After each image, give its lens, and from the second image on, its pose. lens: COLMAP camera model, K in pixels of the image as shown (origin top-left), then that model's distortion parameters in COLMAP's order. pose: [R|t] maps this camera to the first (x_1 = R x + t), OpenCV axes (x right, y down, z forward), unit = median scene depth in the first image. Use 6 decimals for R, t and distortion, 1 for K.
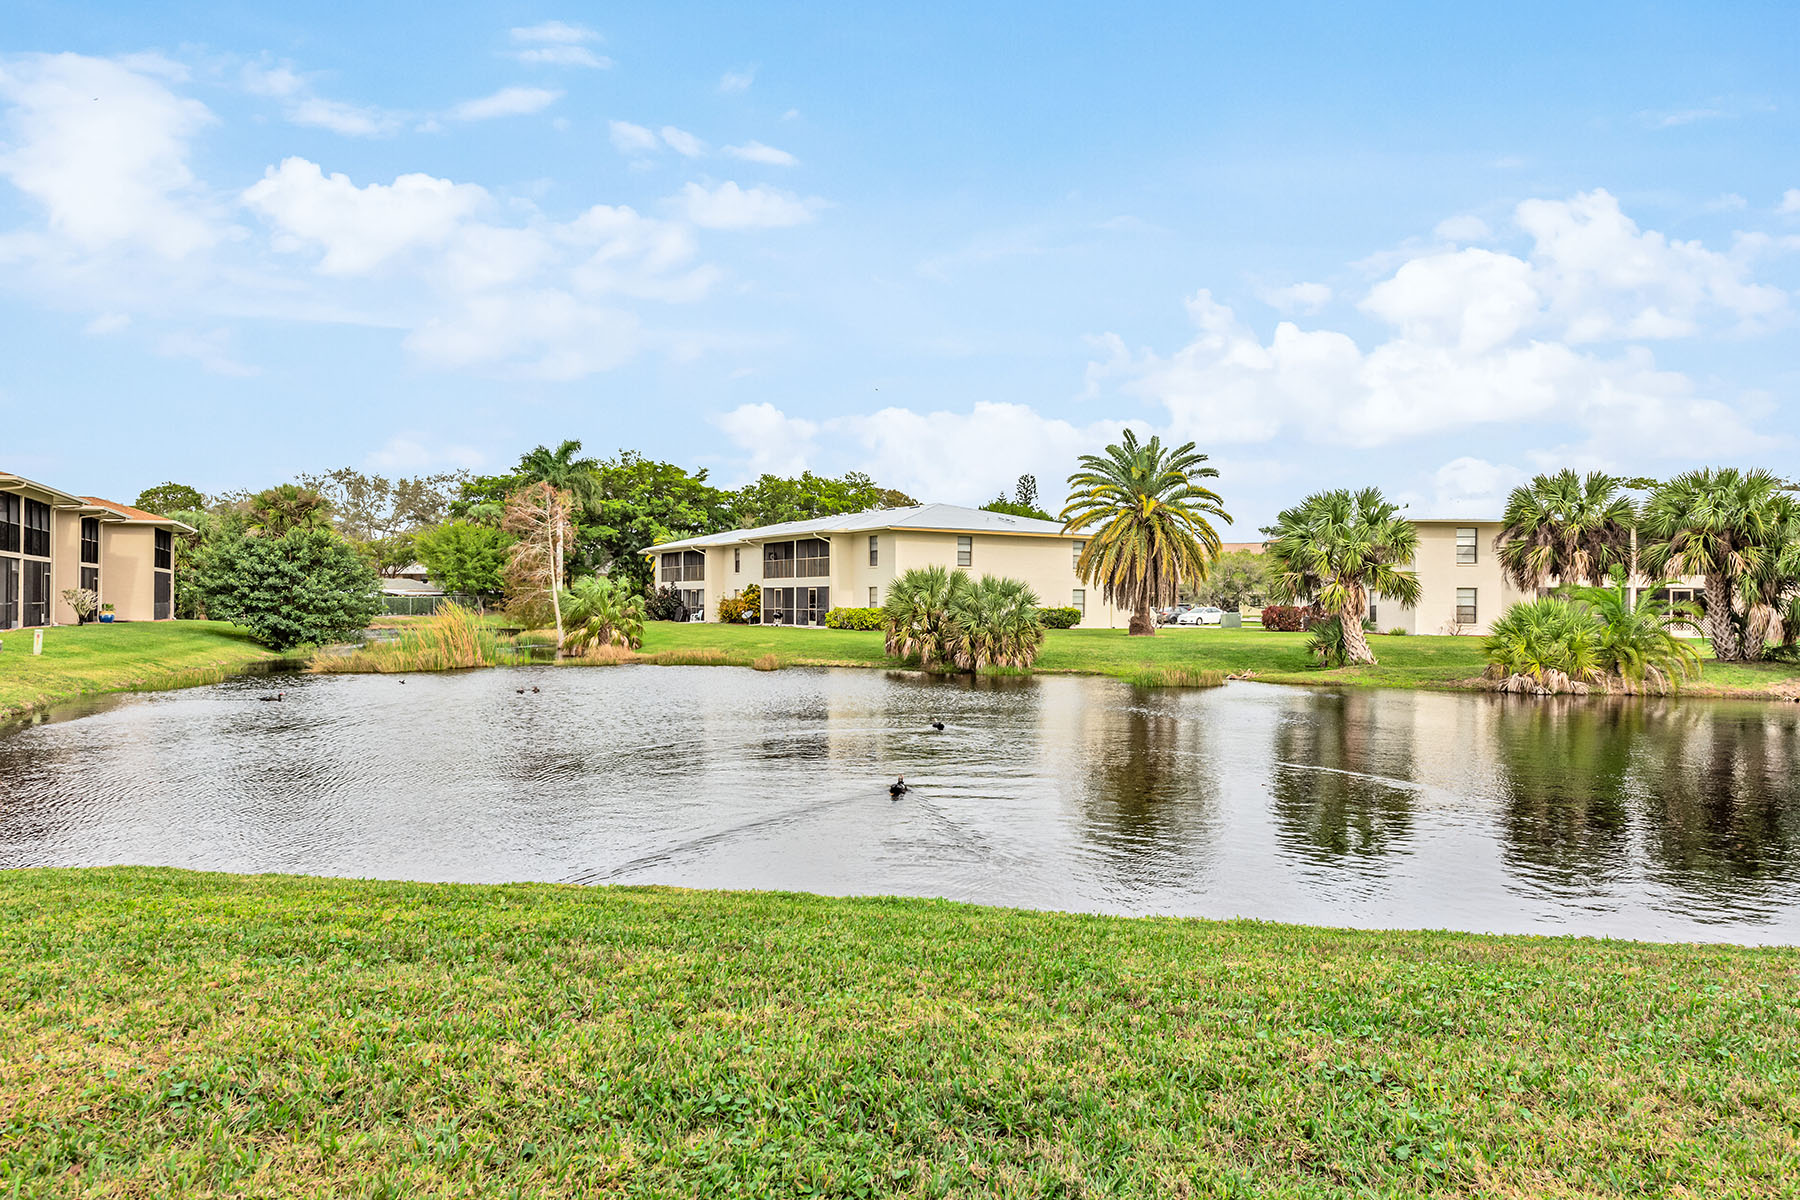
lens RADIAL K [[1136.4, 0, 900.0], [0, 1136.4, 600.0], [0, 0, 1]] dist [0.003039, -0.003078]
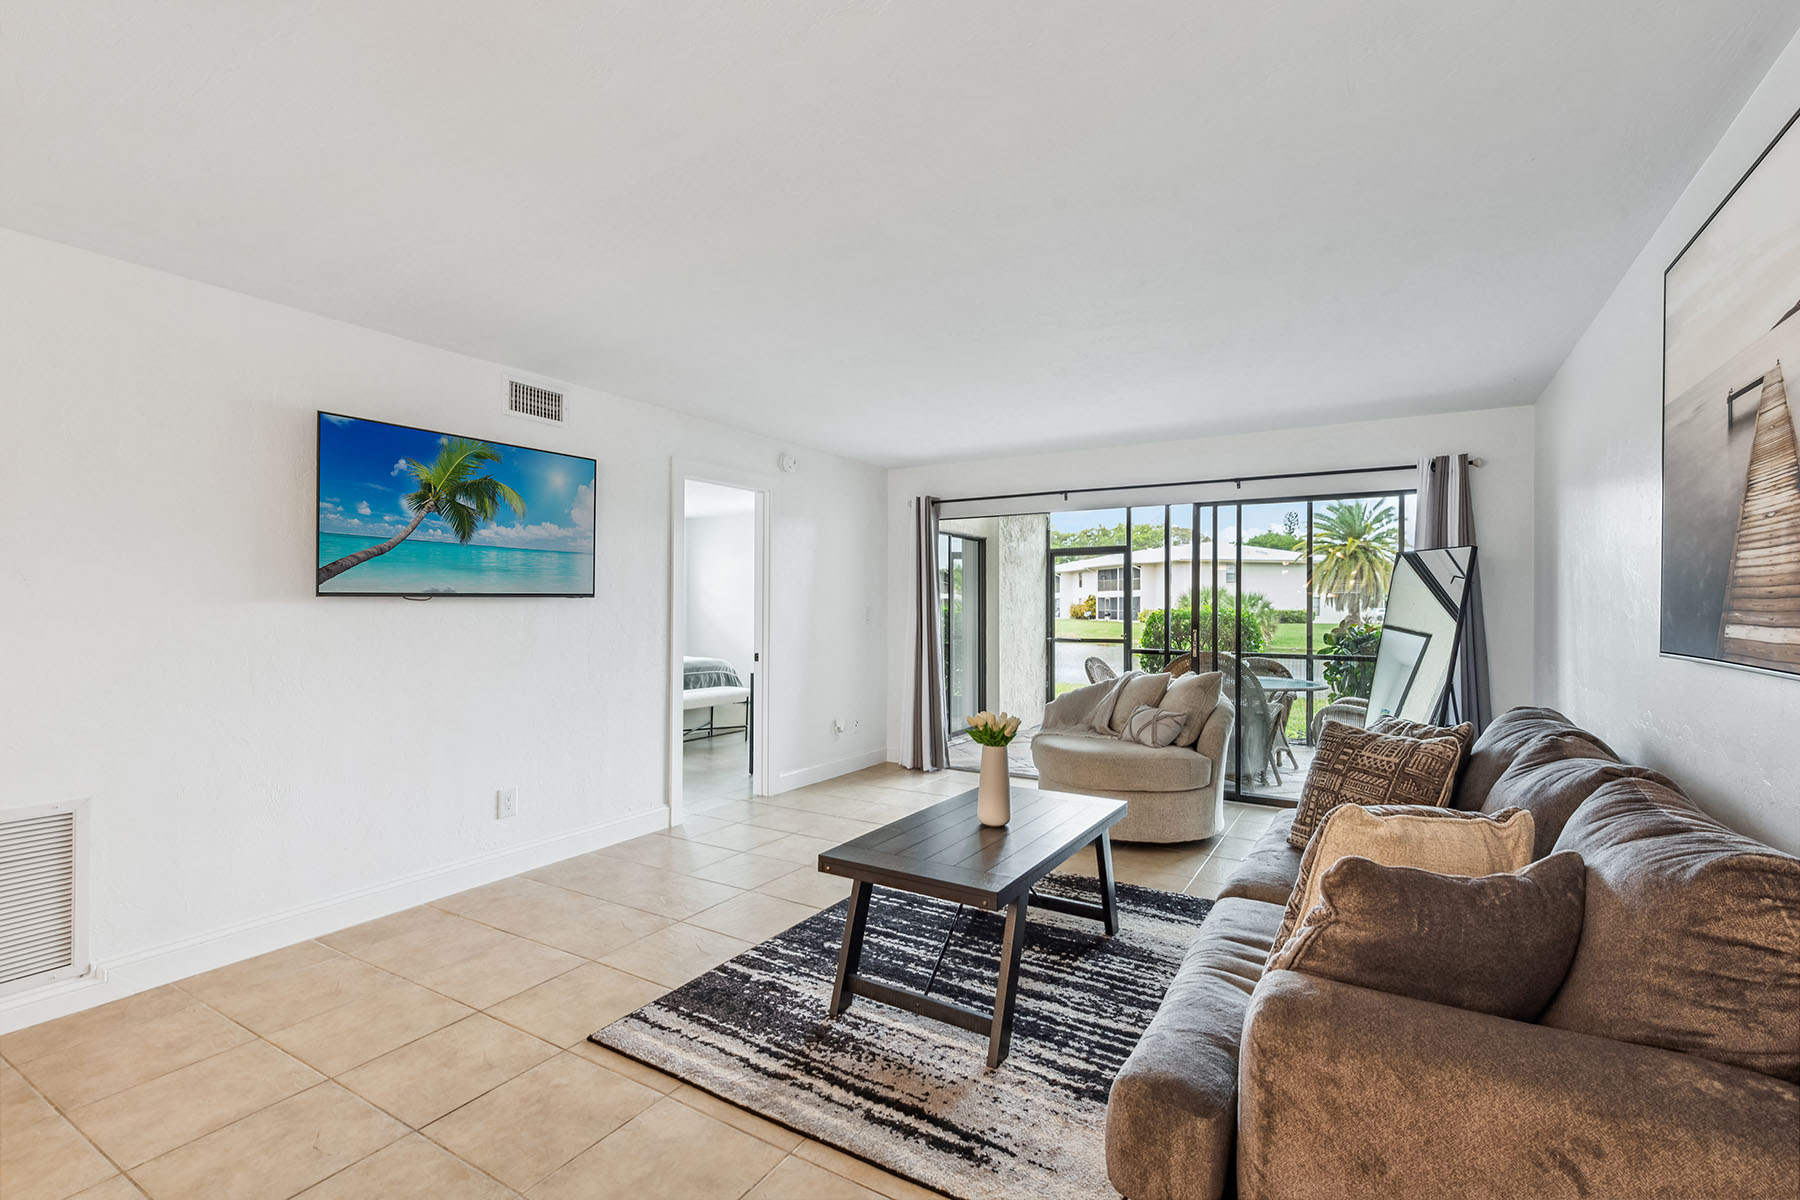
lens RADIAL K [[819.7, 0, 900.0], [0, 819.7, 600.0], [0, 0, 1]] dist [0.016727, -0.000179]
pose [[0.939511, -0.004967, -0.342482, 0.015670], [0.003451, 0.999981, -0.005037, -0.002079], [0.342500, 0.003550, 0.939511, -0.200033]]
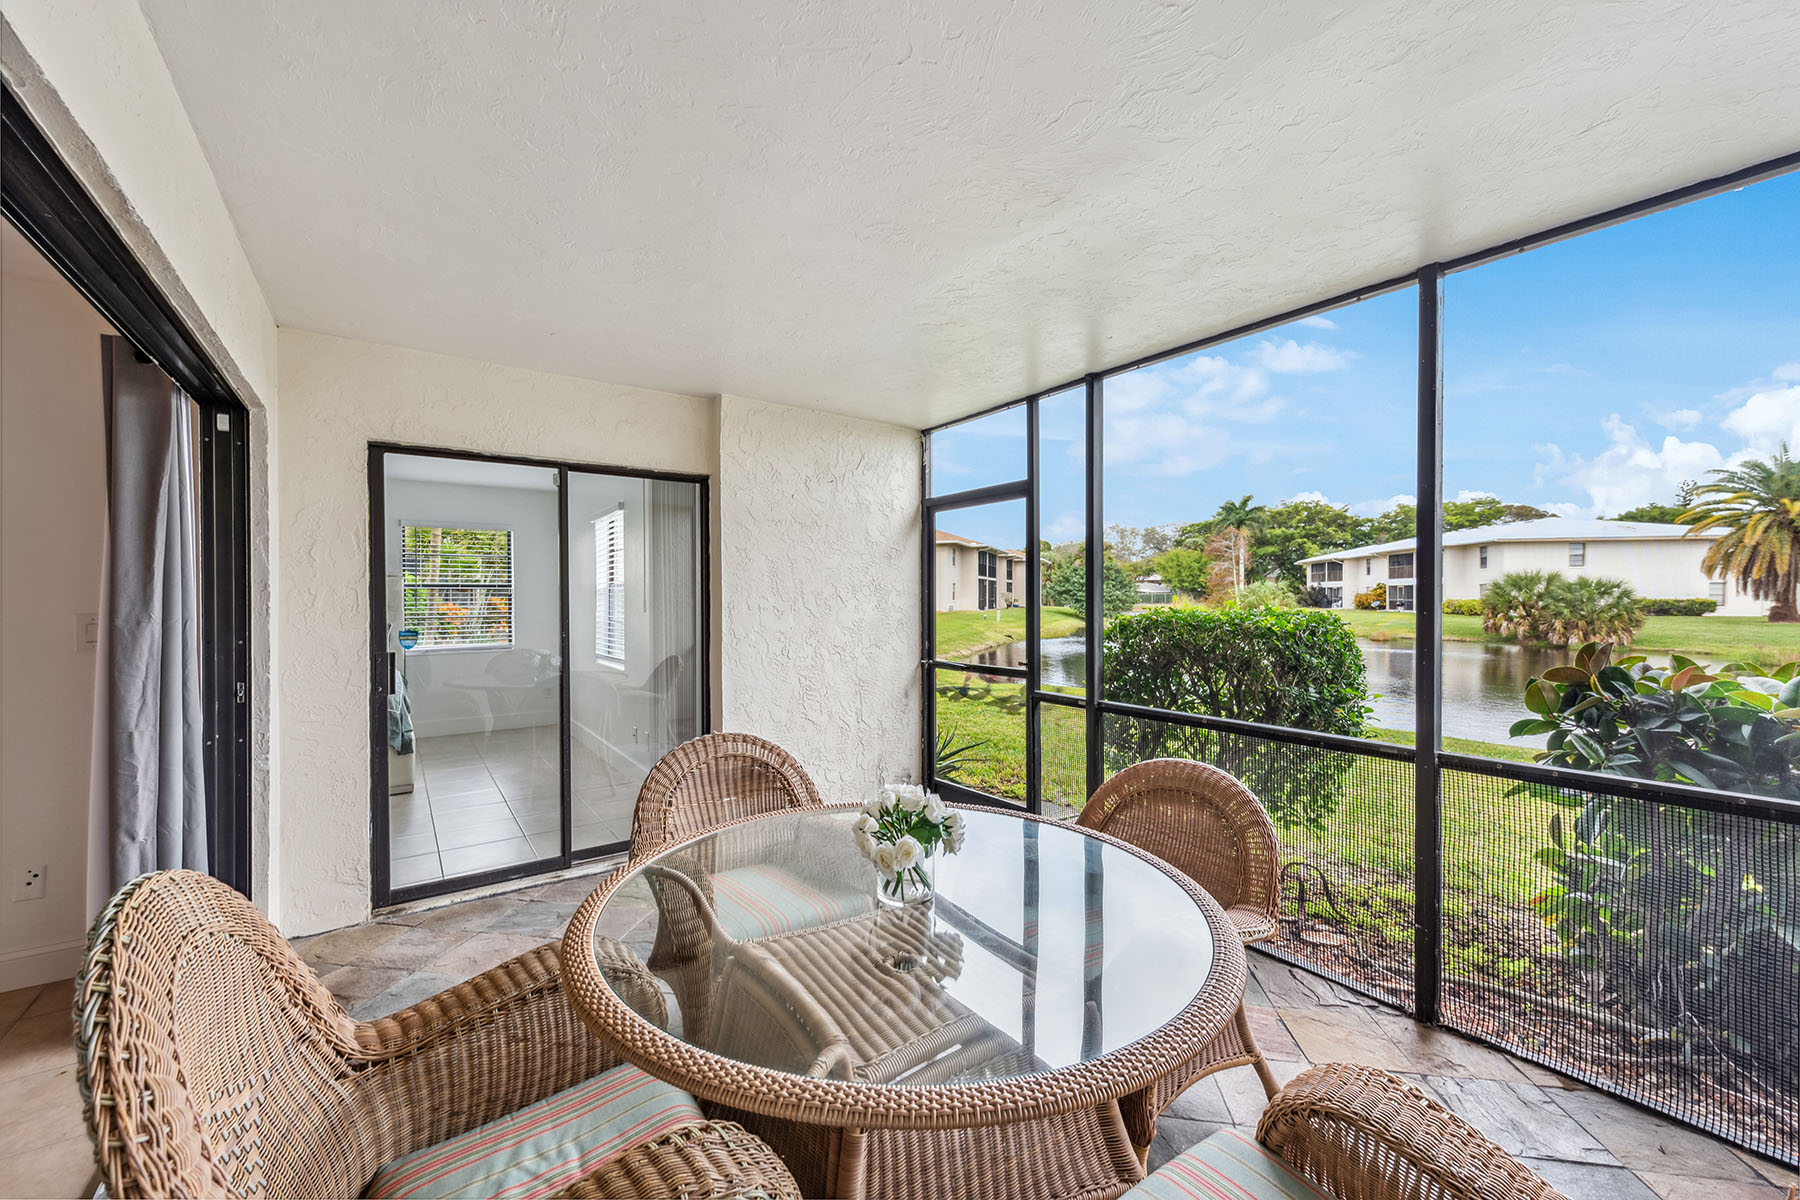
lens RADIAL K [[705.4, 0, 900.0], [0, 705.4, 600.0], [0, 0, 1]] dist [0.003400, 0.000364]
pose [[0.733122, -0.002389, -0.680093, 0.038262], [0.008321, 0.999950, 0.005457, -0.002408], [0.680046, -0.009660, 0.733106, -0.096434]]
